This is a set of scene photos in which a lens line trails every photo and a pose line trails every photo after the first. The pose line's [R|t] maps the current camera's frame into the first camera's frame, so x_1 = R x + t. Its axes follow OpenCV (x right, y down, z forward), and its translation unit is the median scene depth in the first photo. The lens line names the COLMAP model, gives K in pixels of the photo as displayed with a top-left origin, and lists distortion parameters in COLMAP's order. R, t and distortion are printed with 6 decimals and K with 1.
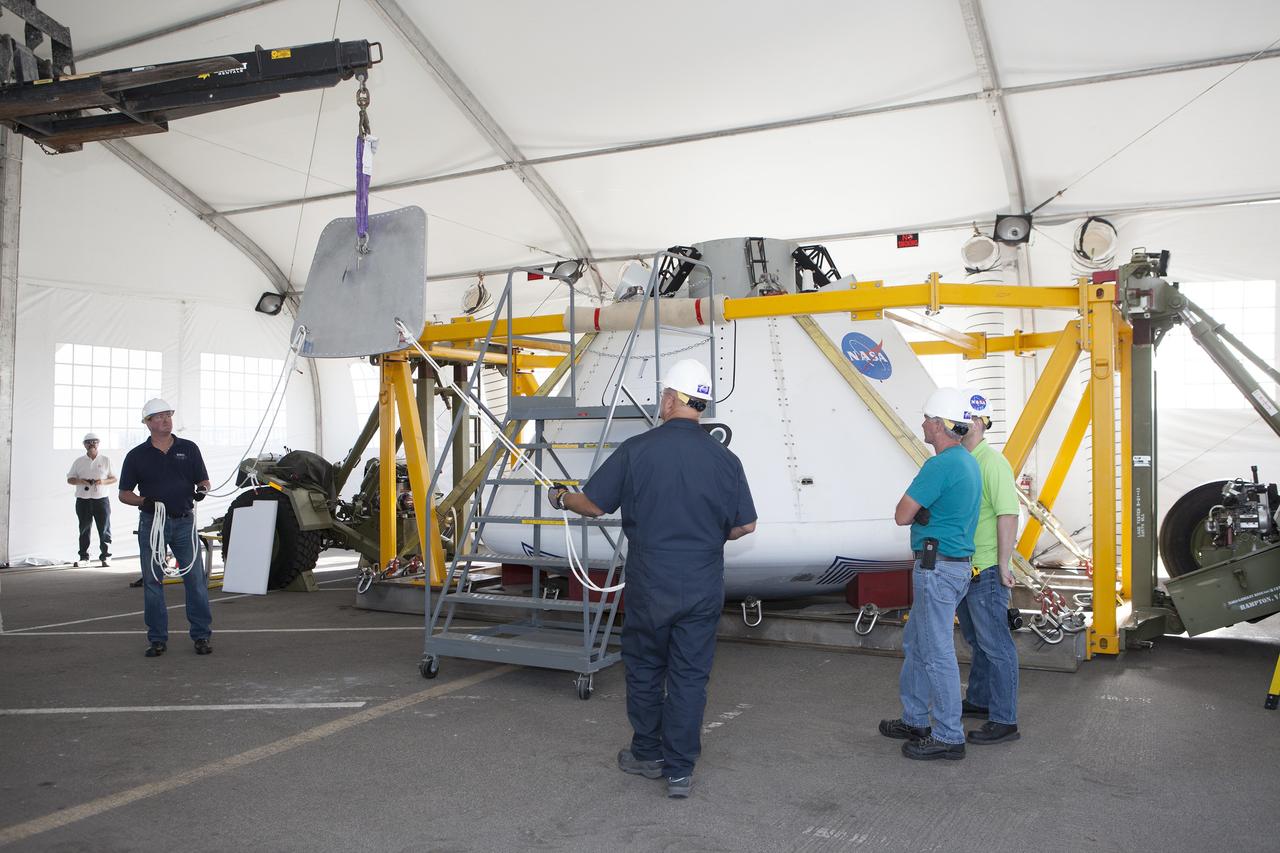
lens RADIAL K [[959.8, 0, 623.2], [0, 959.8, 450.9], [0, 0, 1]] dist [-0.107549, 0.104926]
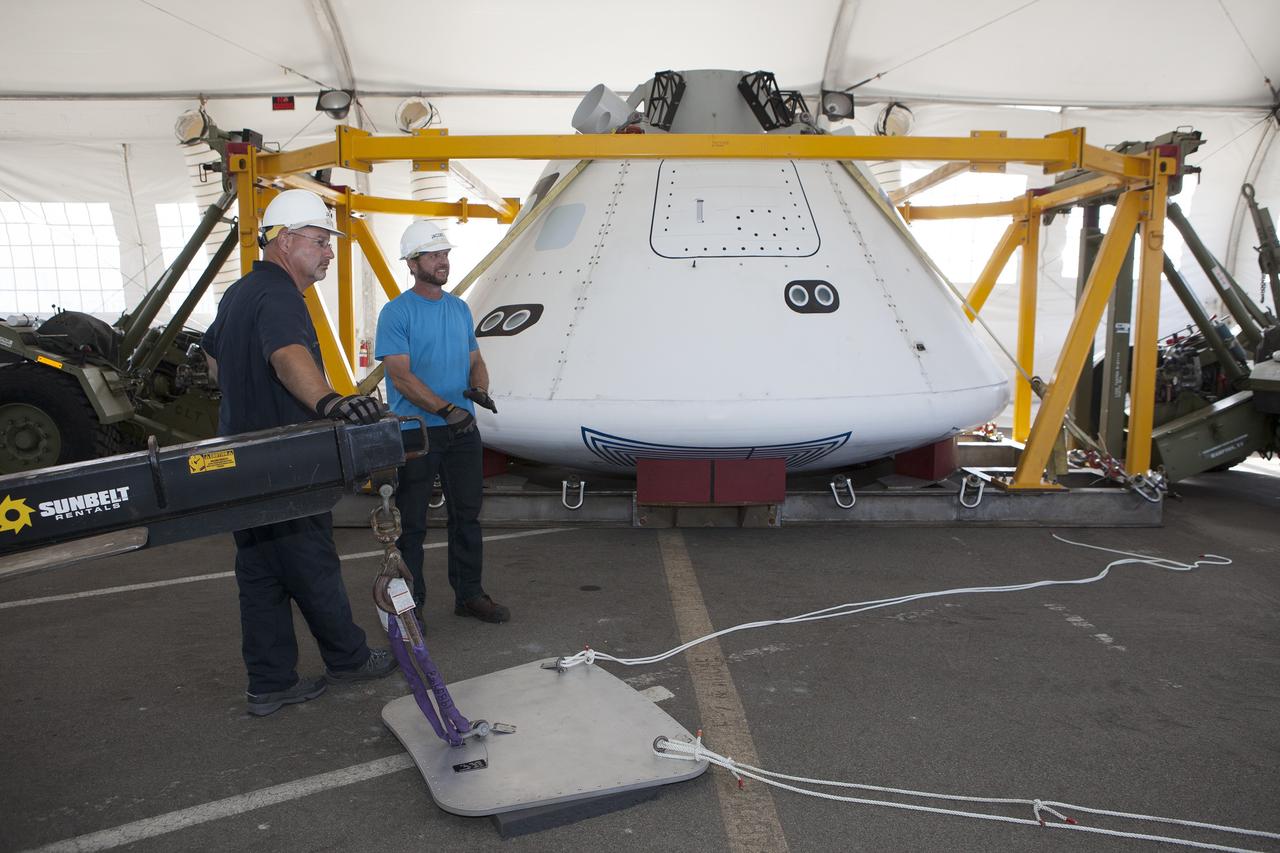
lens RADIAL K [[889.8, 0, 640.0], [0, 889.8, 426.5], [0, 0, 1]] dist [-0.103117, 0.070898]
pose [[0.884288, -0.048831, 0.464382, -0.270185], [-0.007375, 0.992932, 0.118452, 0.005934], [-0.466884, -0.108171, 0.877678, 0.232490]]
